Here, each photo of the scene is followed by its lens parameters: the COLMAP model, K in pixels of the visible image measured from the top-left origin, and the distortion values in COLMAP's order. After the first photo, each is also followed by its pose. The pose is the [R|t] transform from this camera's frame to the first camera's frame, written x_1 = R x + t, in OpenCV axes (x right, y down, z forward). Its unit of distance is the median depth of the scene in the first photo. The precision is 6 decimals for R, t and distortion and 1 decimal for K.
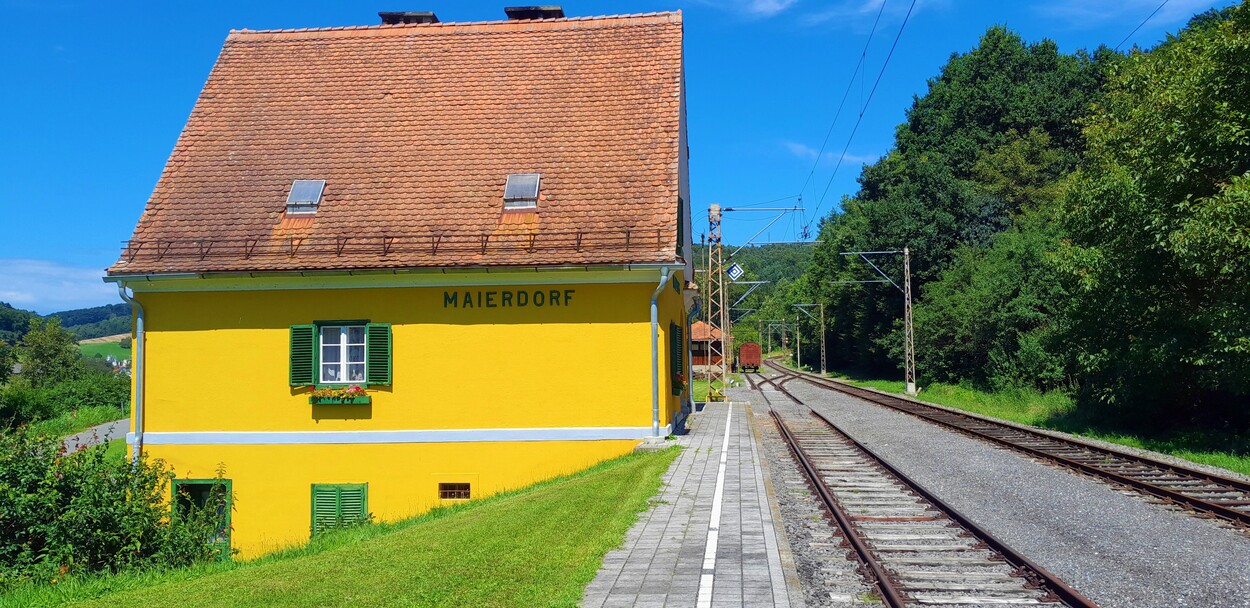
lens RADIAL K [[990.2, 0, 637.9], [0, 990.2, 320.2], [0, 0, 1]] dist [0.227218, -0.682899]
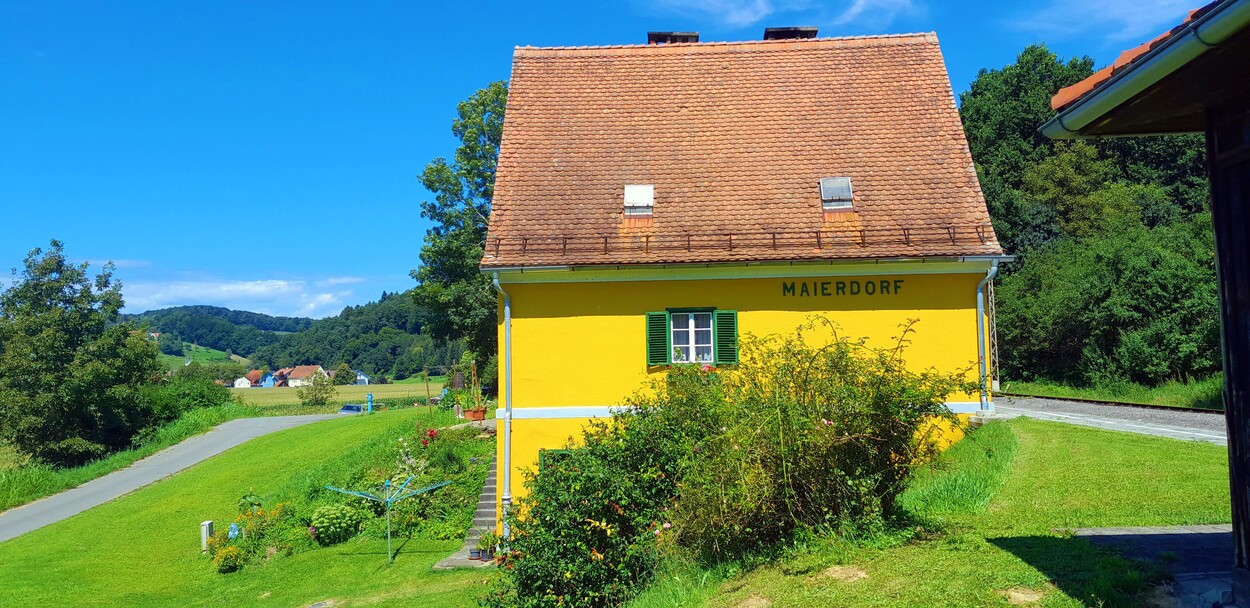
lens RADIAL K [[990.2, 0, 637.9], [0, 990.2, 320.2], [0, 0, 1]] dist [0.227218, -0.682899]
pose [[0.999210, -0.001361, 0.039719, -0.361363], [0.001764, 0.999947, -0.010110, 0.022871], [-0.039704, 0.010172, 0.999160, -0.104584]]
